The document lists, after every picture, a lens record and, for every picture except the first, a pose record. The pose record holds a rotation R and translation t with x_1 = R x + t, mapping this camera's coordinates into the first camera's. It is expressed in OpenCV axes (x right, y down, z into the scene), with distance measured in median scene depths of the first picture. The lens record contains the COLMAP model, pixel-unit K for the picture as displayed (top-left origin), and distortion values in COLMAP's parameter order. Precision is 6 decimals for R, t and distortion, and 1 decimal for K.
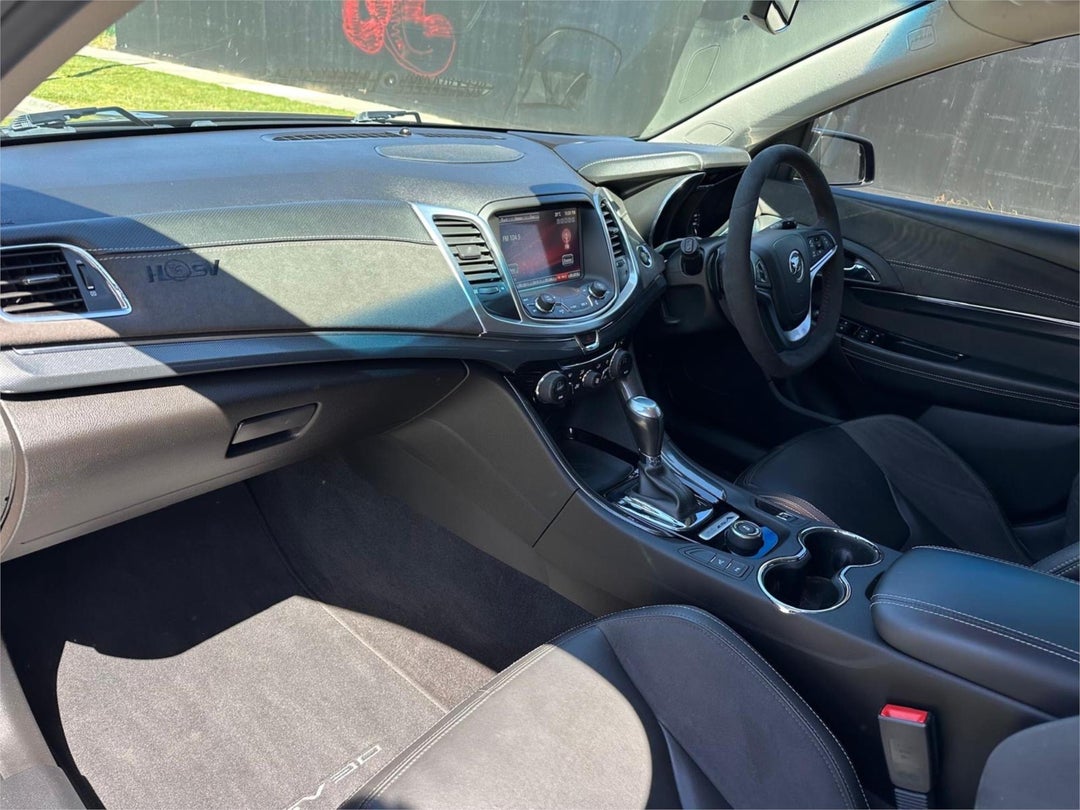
lens RADIAL K [[757.9, 0, 540.0], [0, 757.9, 405.0], [0, 0, 1]] dist [0.027874, -0.034341]
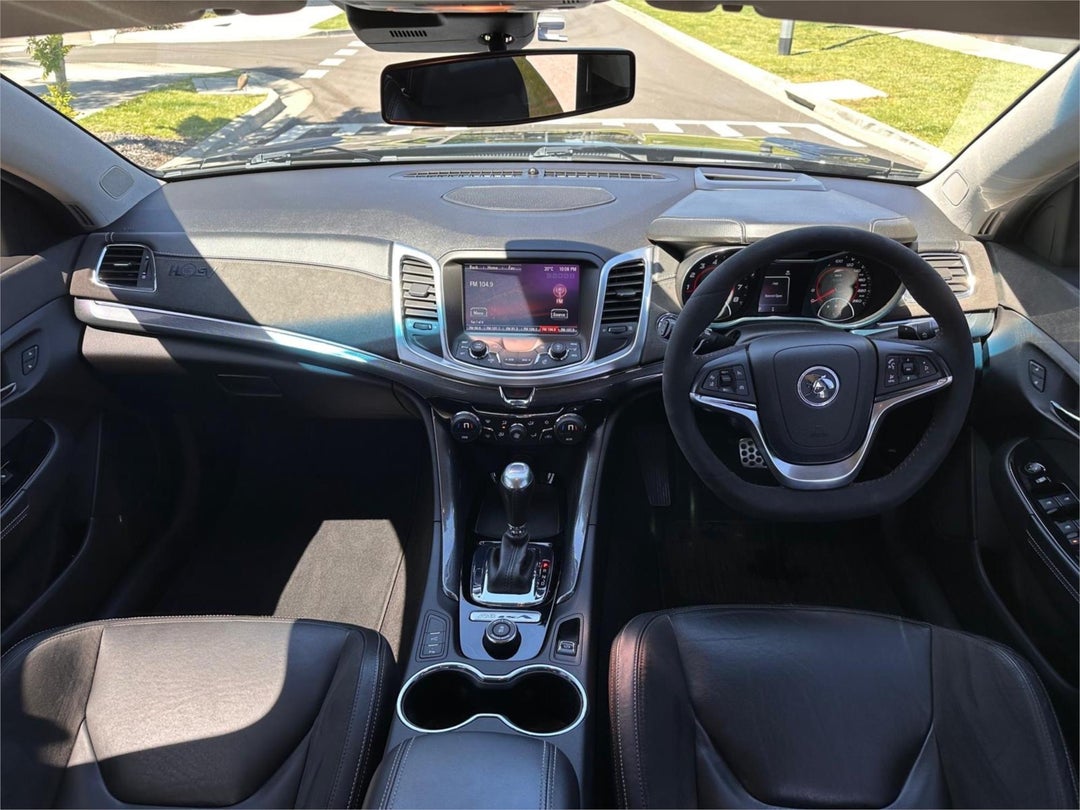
lens RADIAL K [[742.2, 0, 543.0], [0, 742.2, 406.2], [0, 0, 1]] dist [0.160774, -0.210779]
pose [[0.608375, 0.297587, -0.735746, 0.804056], [-0.263621, 0.950177, 0.166334, -0.238454], [0.748588, 0.092765, 0.656514, 0.350998]]
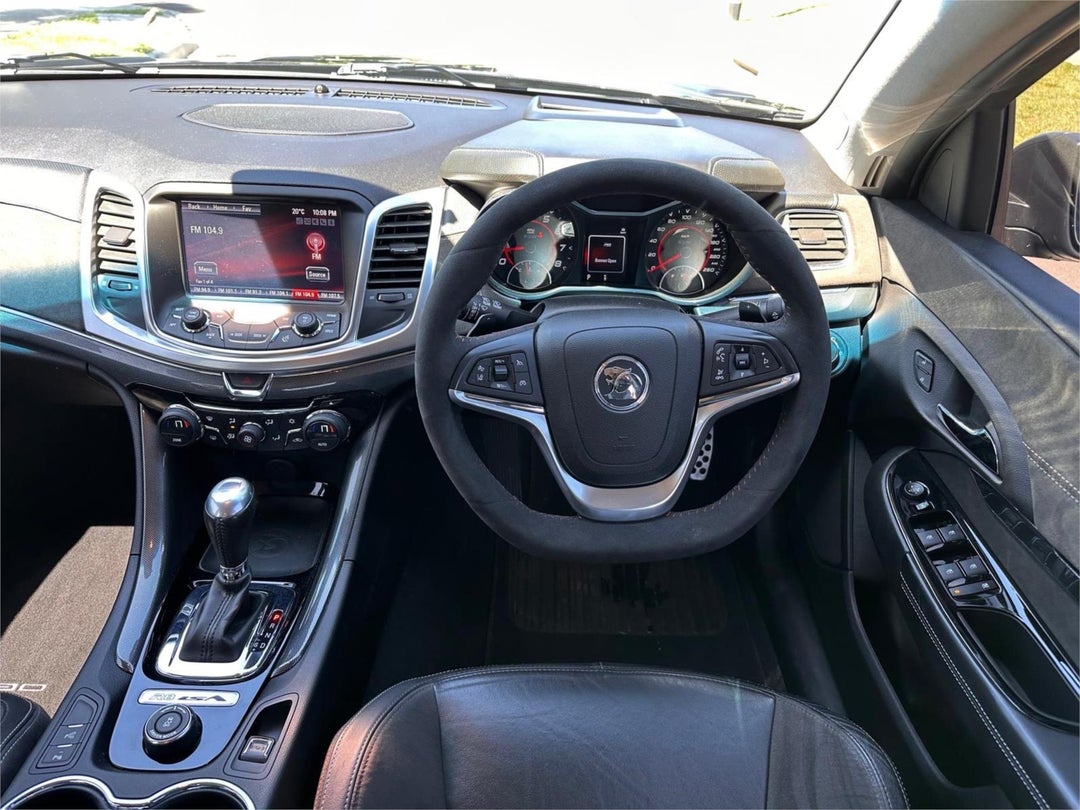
lens RADIAL K [[744.1, 0, 540.0], [0, 744.1, 405.0], [0, 0, 1]] dist [0.104477, -0.129510]
pose [[0.638551, 0.337355, -0.691697, 0.747226], [-0.287707, 0.938273, 0.192014, -0.281166], [0.713777, 0.076395, 0.696194, 0.662281]]
